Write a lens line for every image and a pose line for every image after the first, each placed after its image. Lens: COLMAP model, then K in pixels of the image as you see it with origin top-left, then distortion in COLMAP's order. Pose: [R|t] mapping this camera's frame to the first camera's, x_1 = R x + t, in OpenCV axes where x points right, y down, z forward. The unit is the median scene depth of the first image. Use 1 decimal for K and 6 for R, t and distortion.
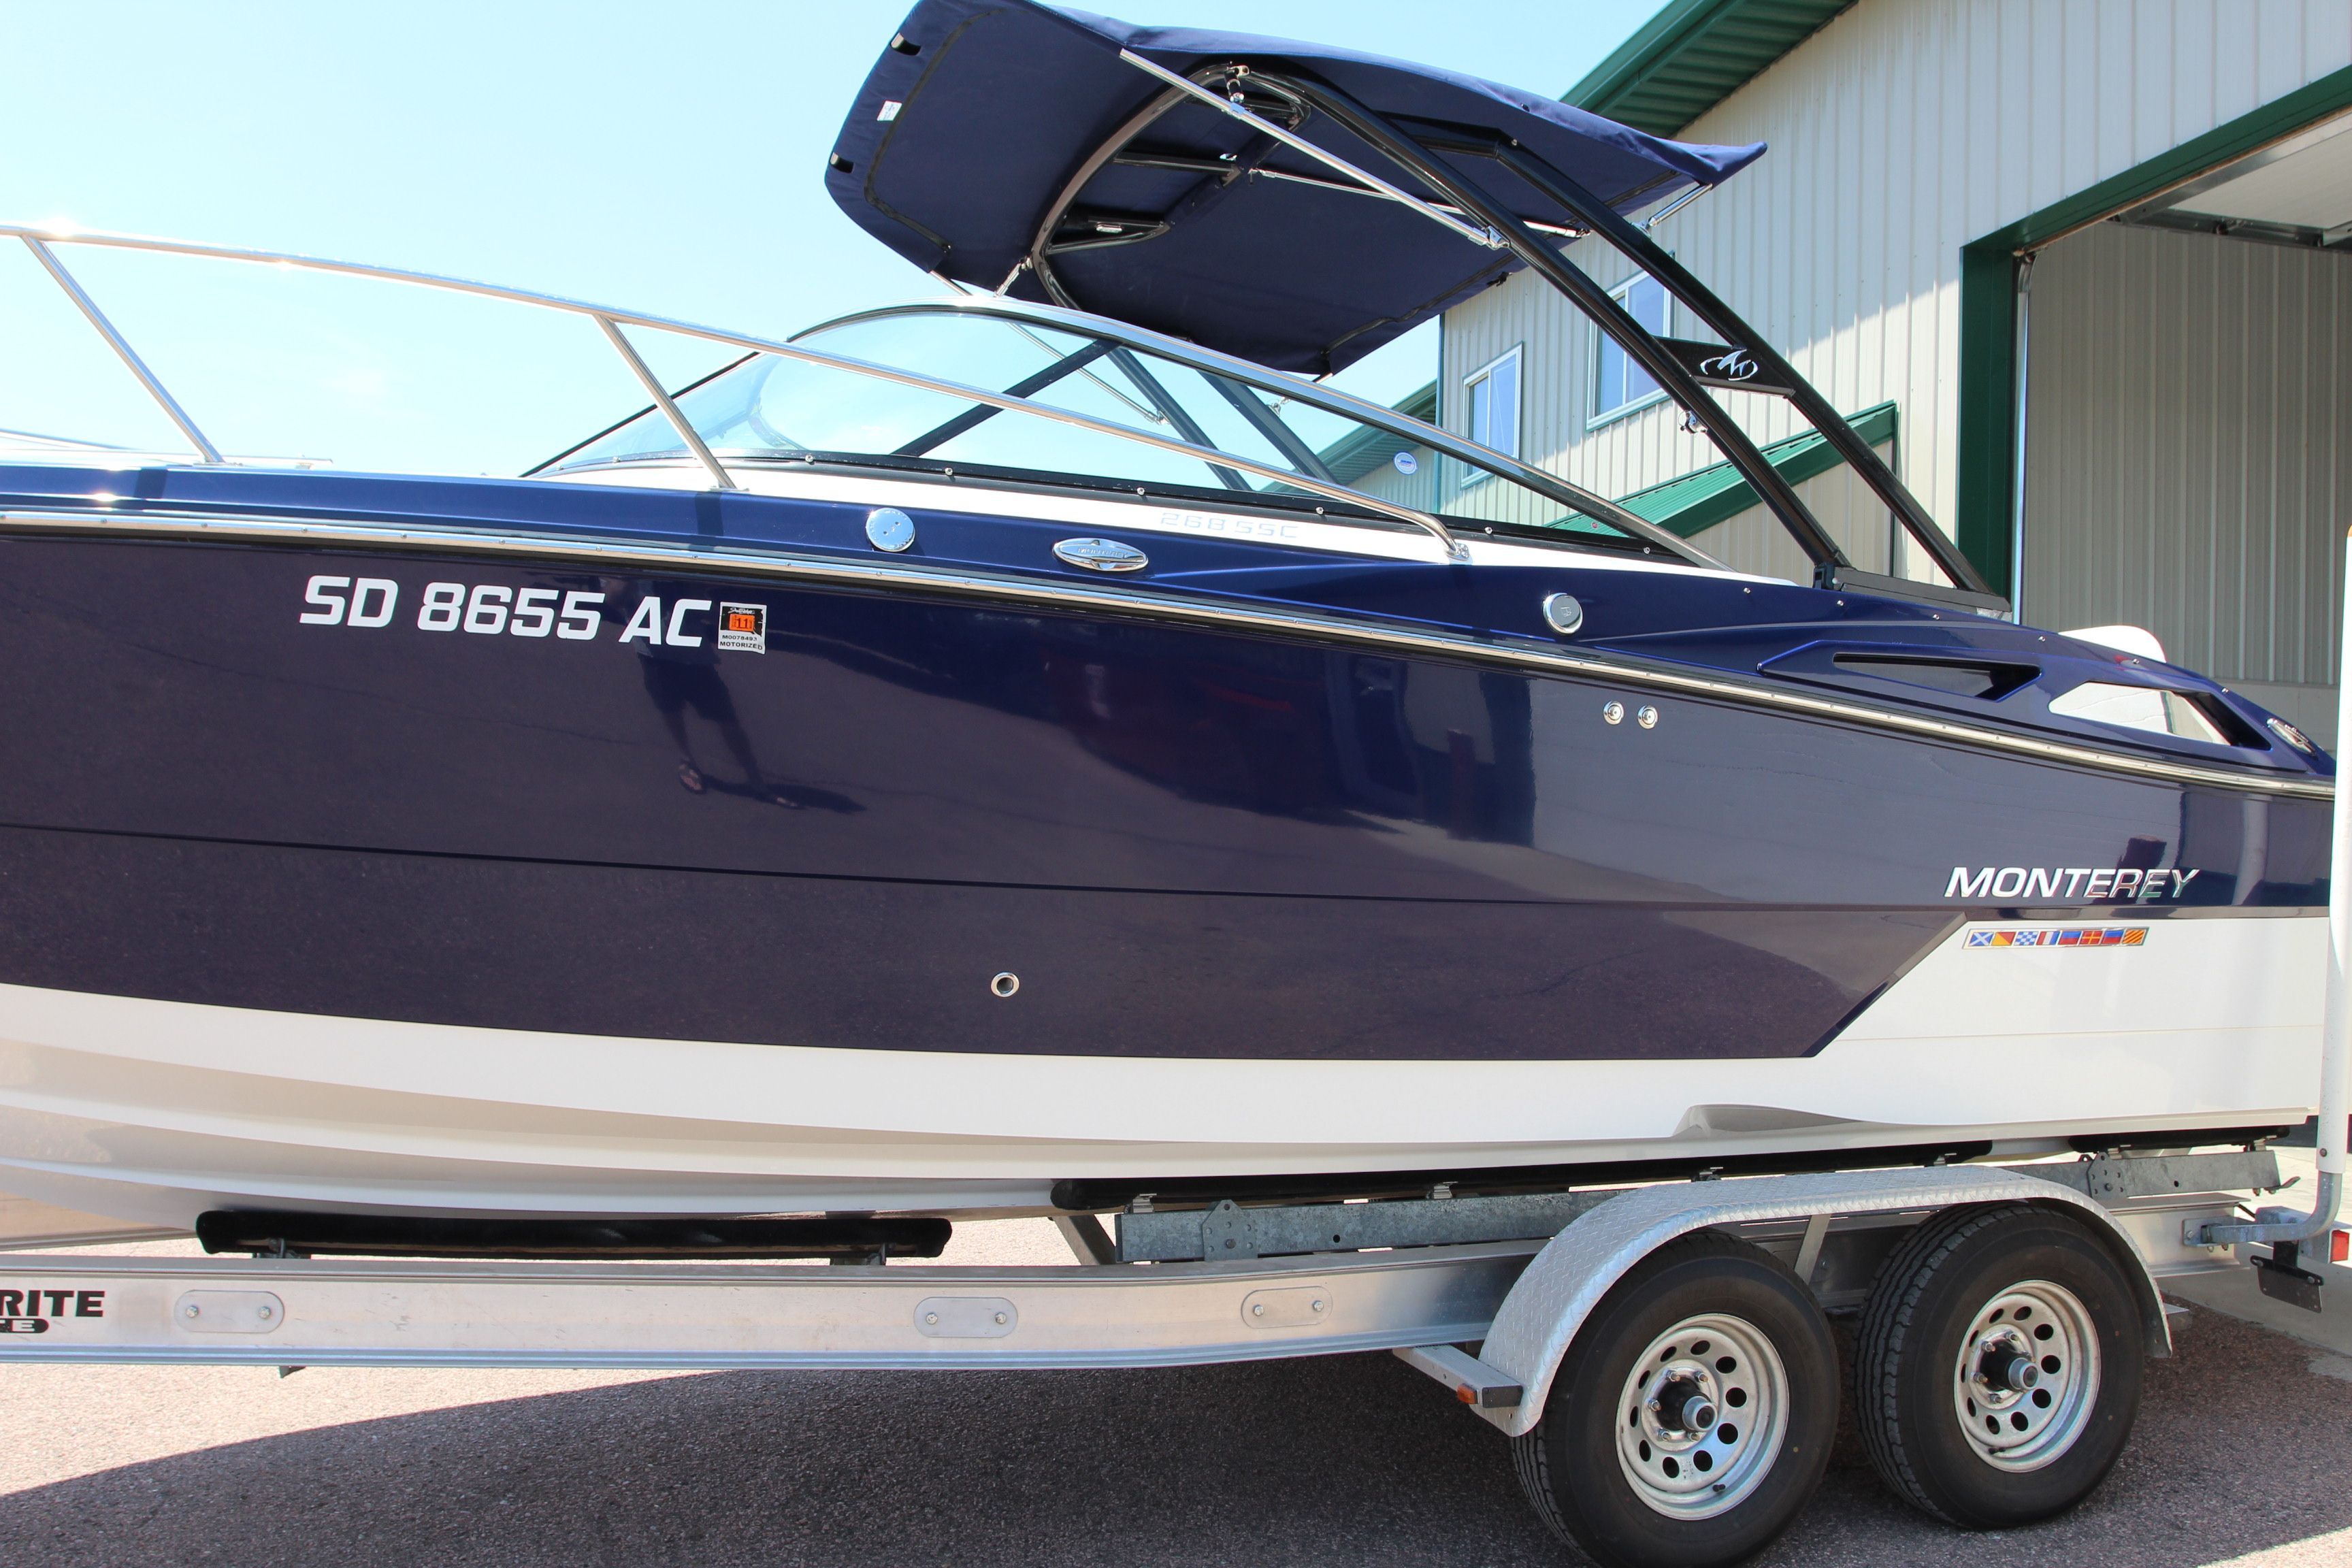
lens RADIAL K [[1863.0, 0, 1162.2], [0, 1863.0, 791.7], [0, 0, 1]] dist [-0.090416, 0.056708]
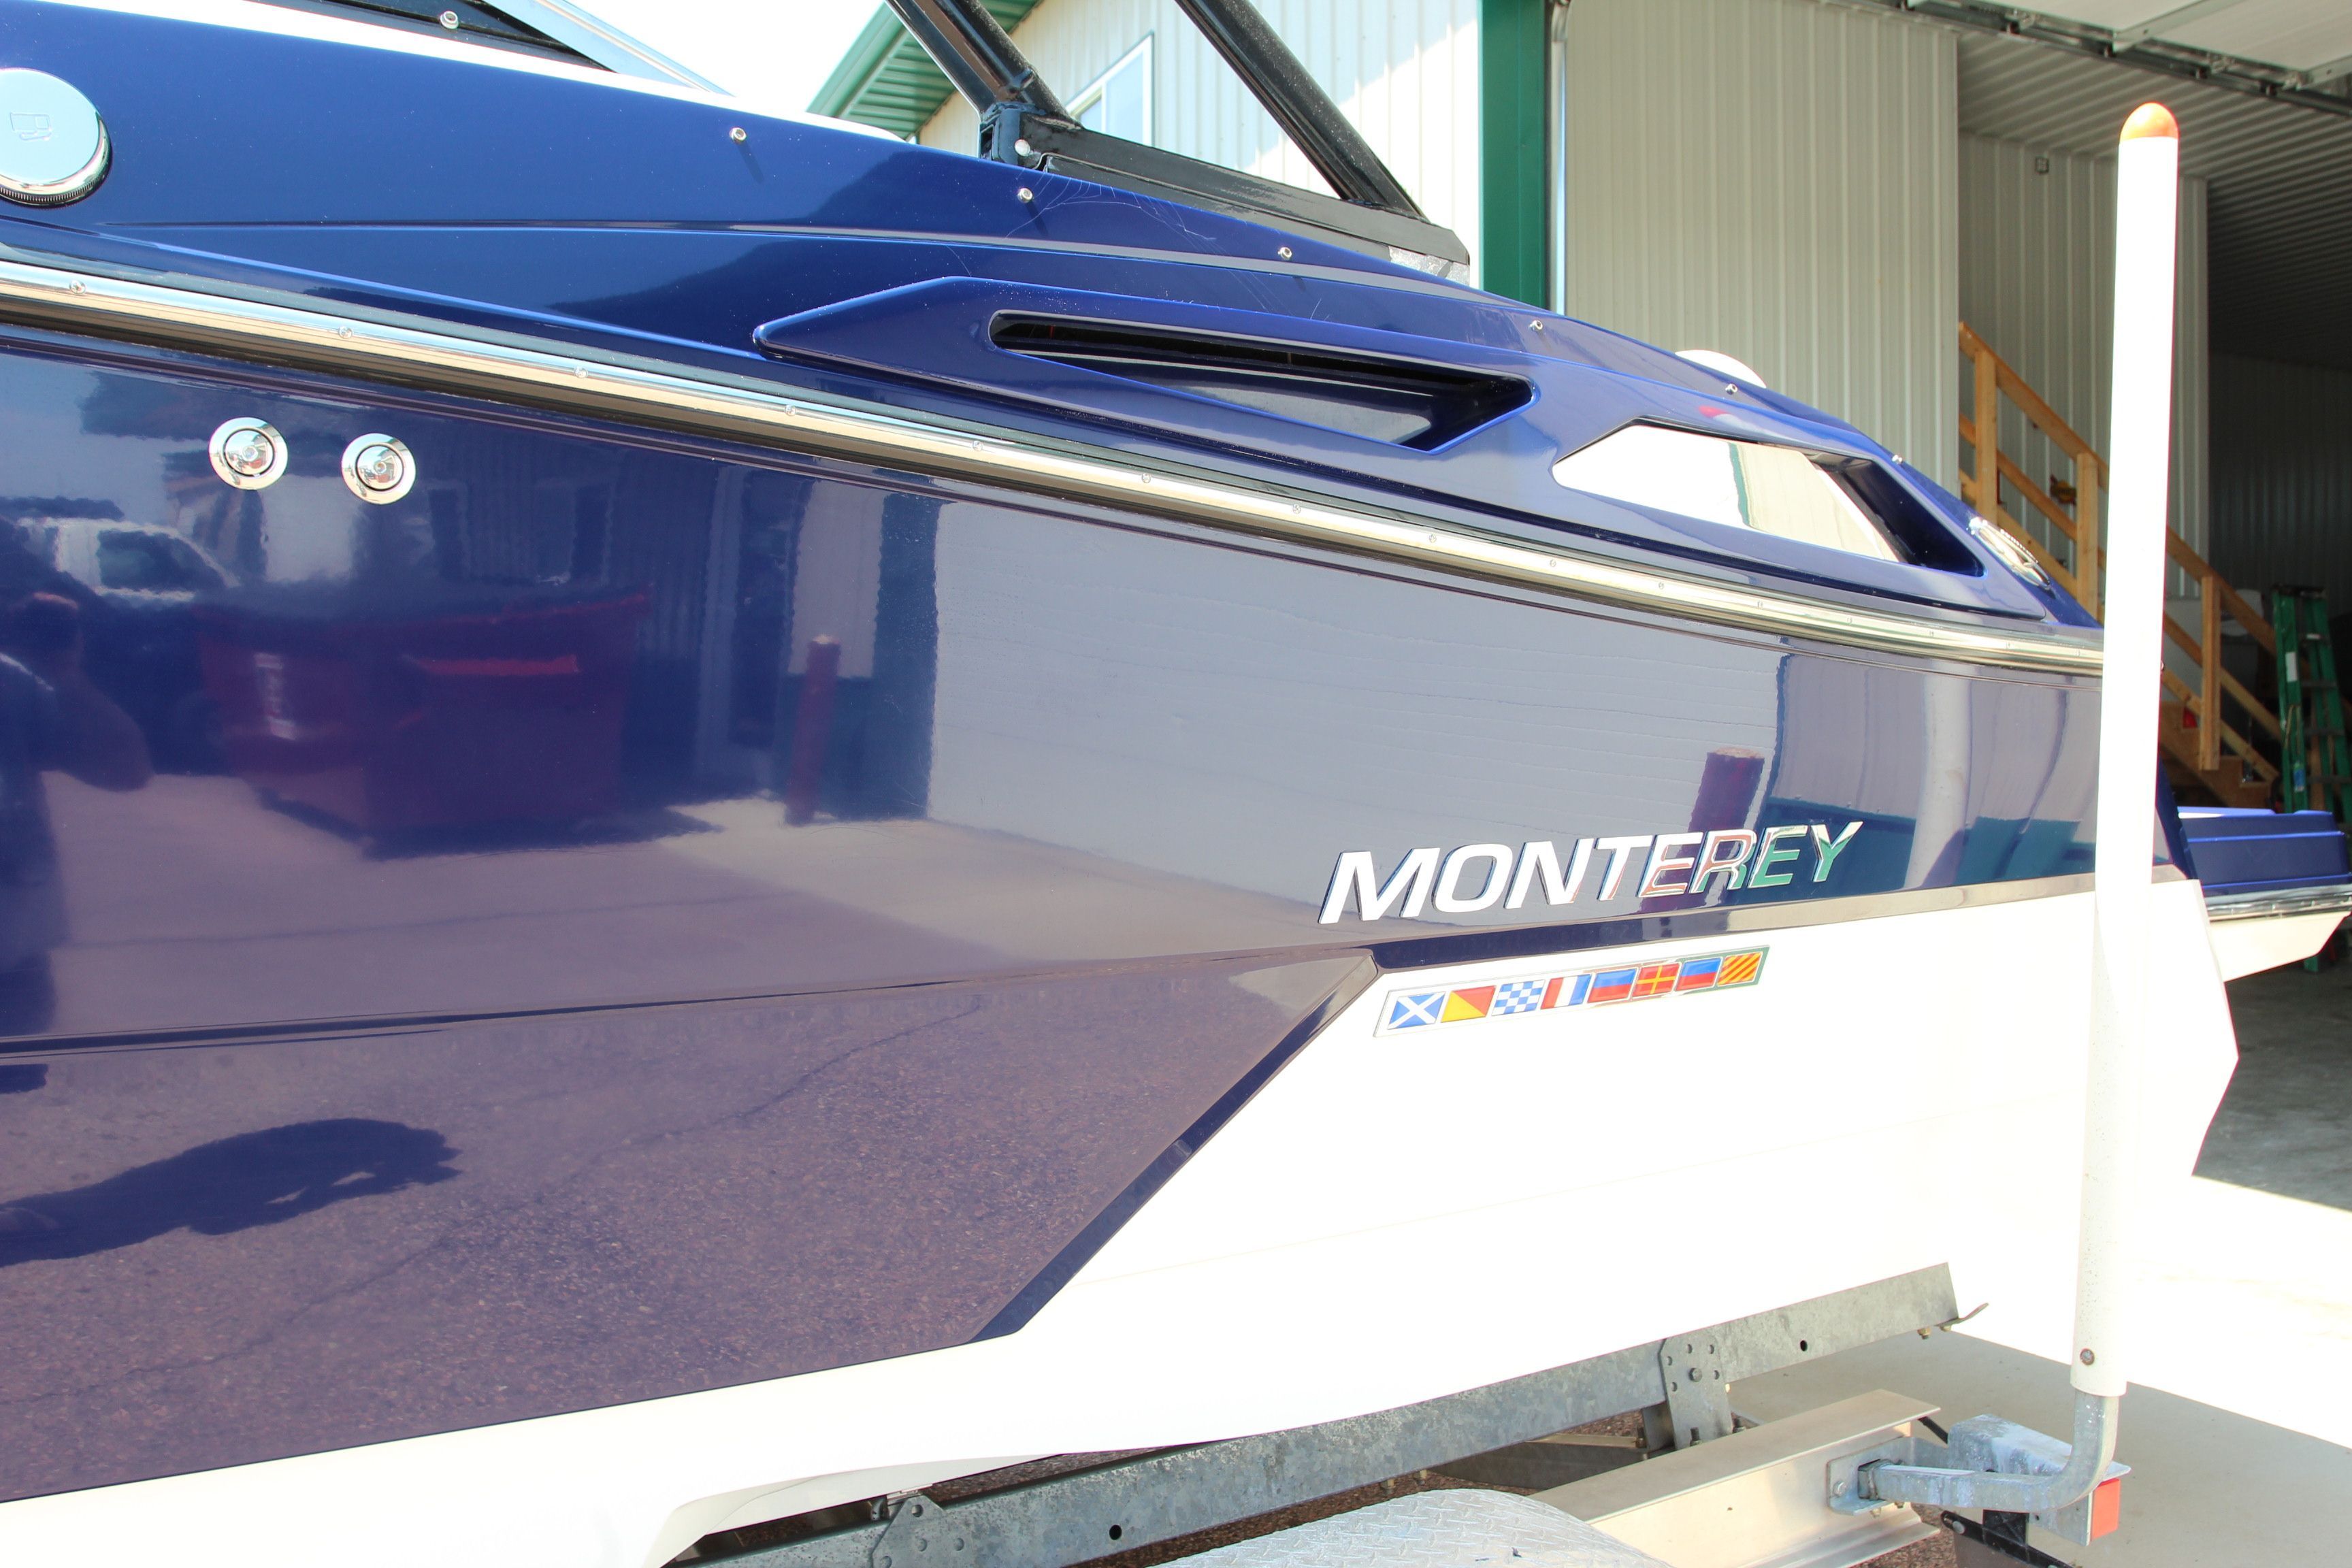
lens RADIAL K [[1863.0, 0, 1171.4], [0, 1863.0, 792.4], [0, 0, 1]] dist [-0.090416, 0.056708]
pose [[0.976637, -0.041734, 0.210806, 0.300127], [0.032783, 0.998414, 0.045777, 0.006776], [-0.212382, -0.037796, 0.976456, 0.585779]]
